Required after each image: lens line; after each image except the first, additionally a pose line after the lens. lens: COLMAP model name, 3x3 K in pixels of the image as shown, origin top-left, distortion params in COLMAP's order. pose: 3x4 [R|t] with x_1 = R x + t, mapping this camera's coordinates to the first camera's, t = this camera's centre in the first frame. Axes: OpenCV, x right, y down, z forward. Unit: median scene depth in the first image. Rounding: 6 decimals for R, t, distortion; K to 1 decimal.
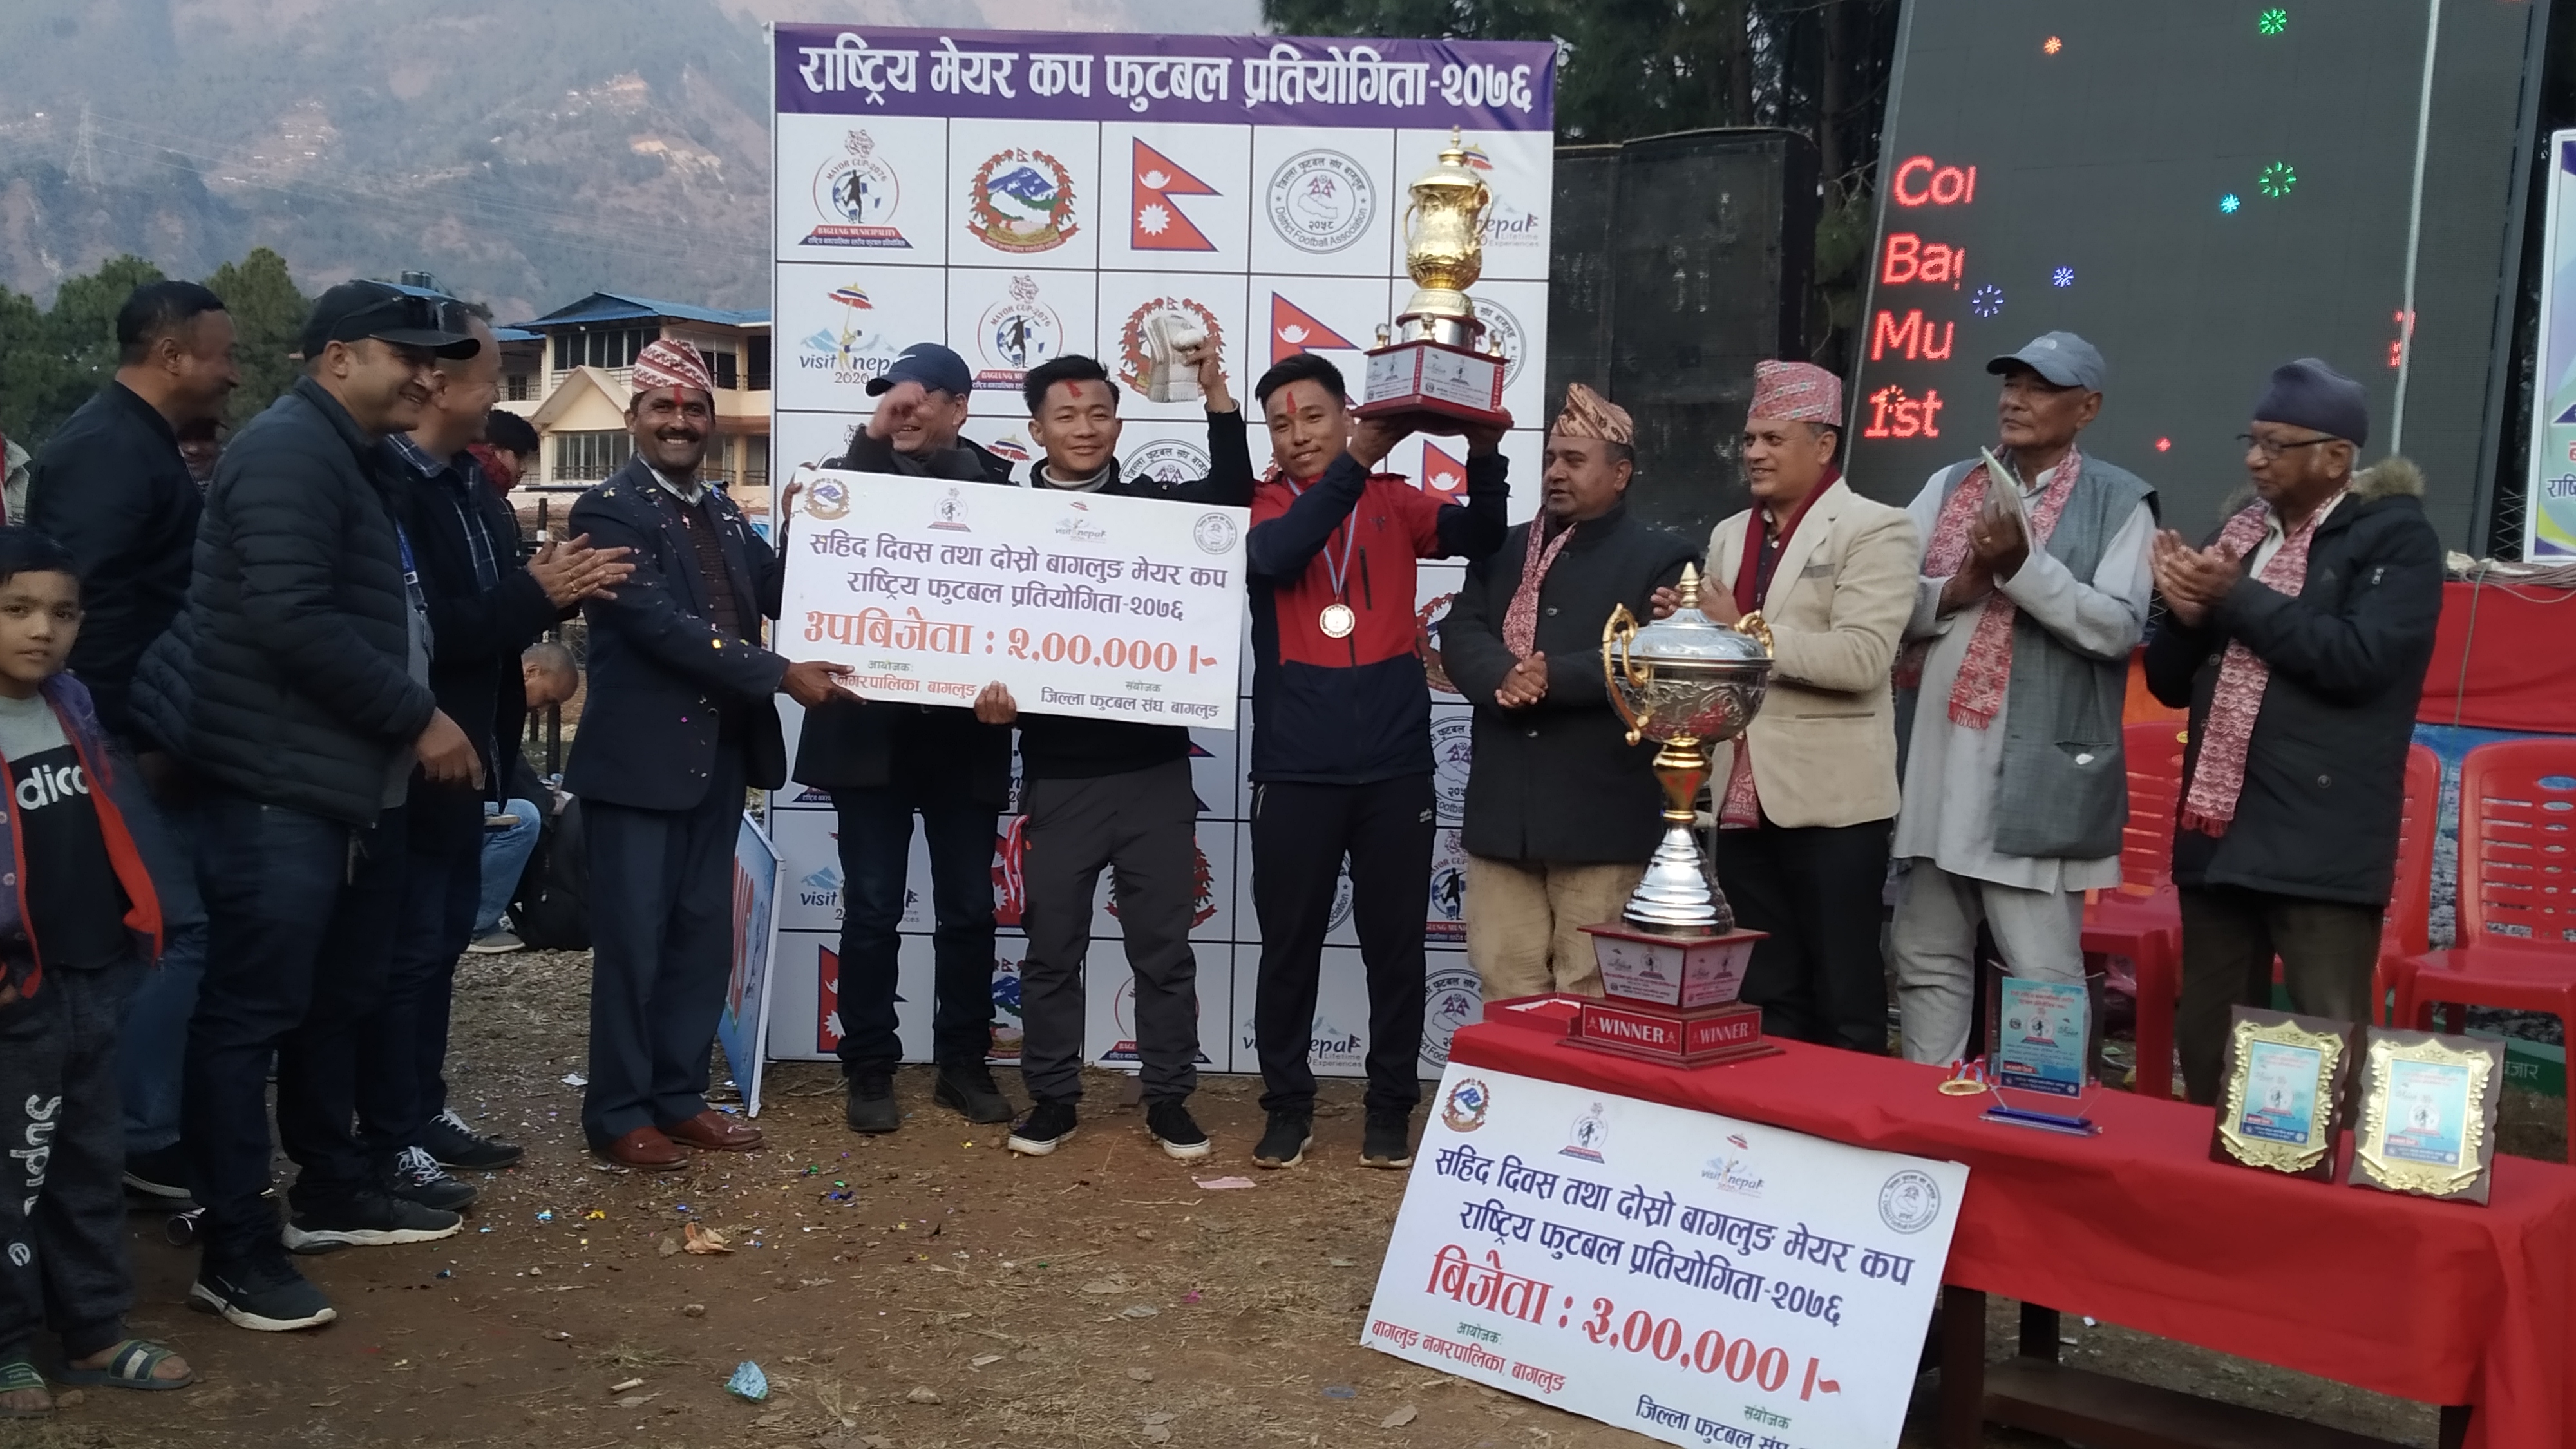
lens RADIAL K [[2470.9, 0, 1330.2], [0, 2470.9, 738.5], [0, 0, 1]] dist [0.085319, -0.163059]
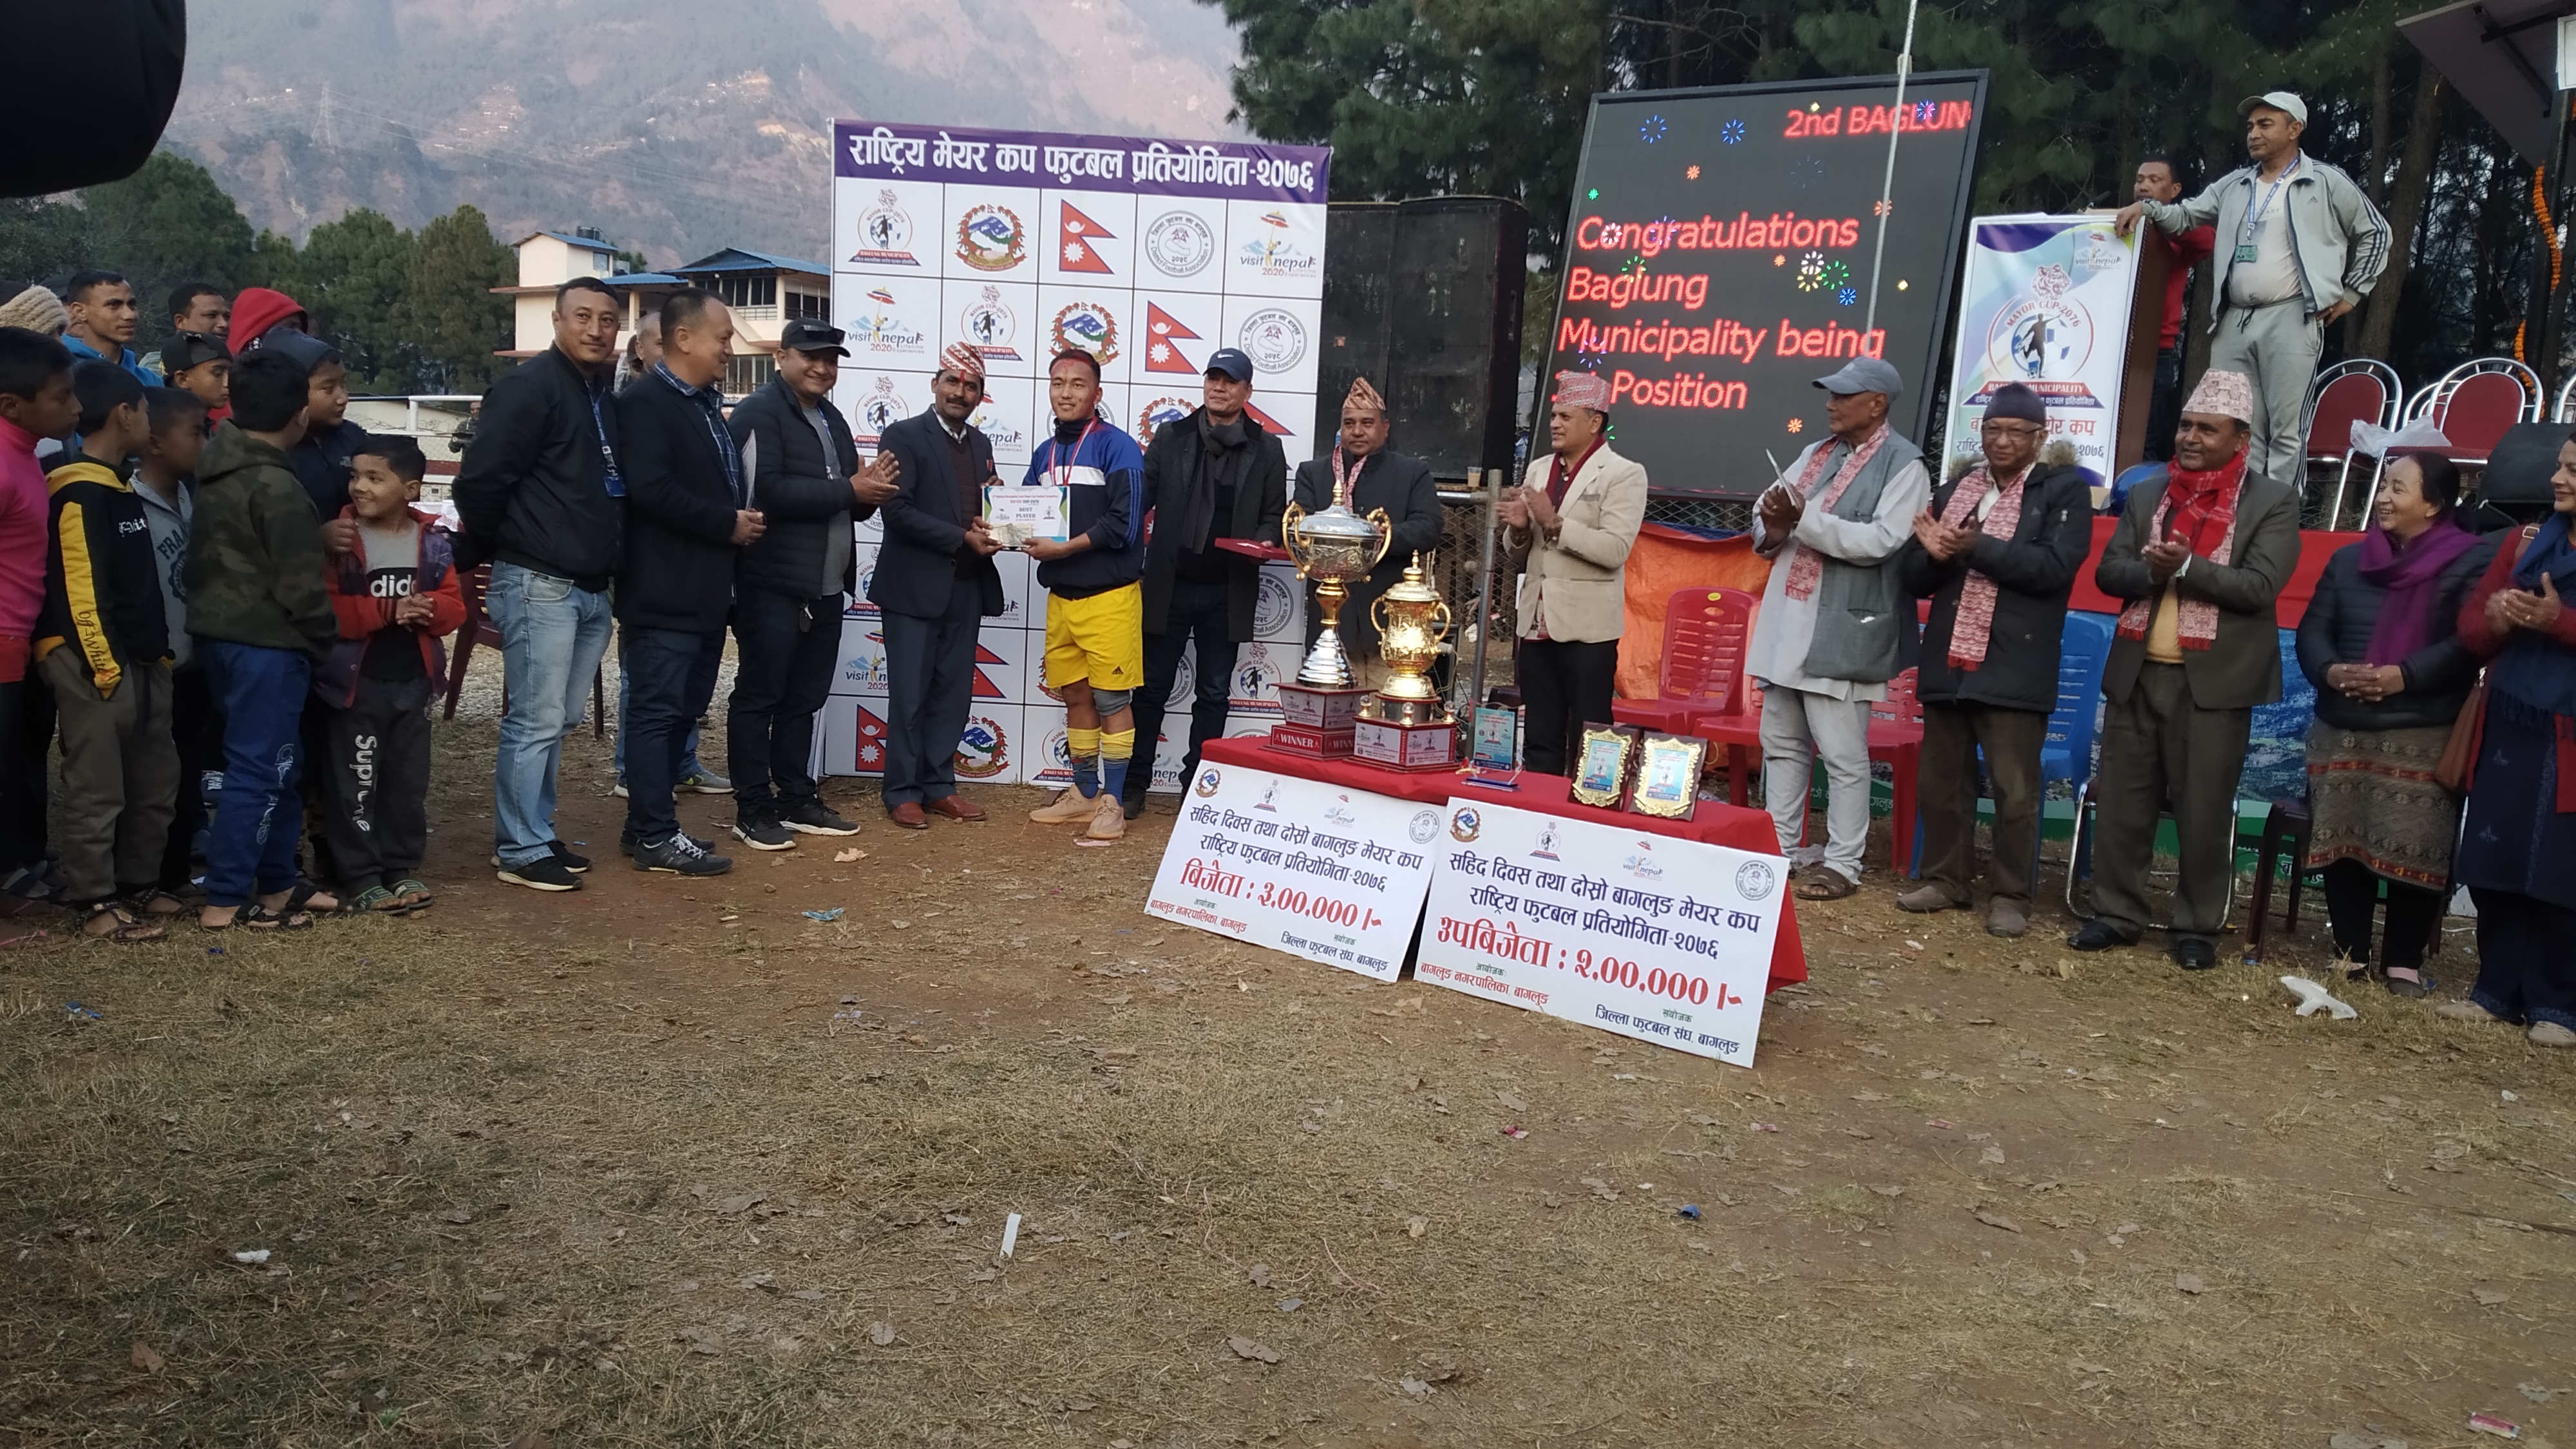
lens RADIAL K [[1905.2, 0, 1340.0], [0, 1905.2, 718.0], [0, 0, 1]] dist [0.082948, -0.173446]
pose [[0.999465, 0.023124, 0.023110, 0.077550], [-0.024385, 0.998139, 0.055883, 0.015134], [-0.021774, -0.056417, 0.998170, -0.242554]]
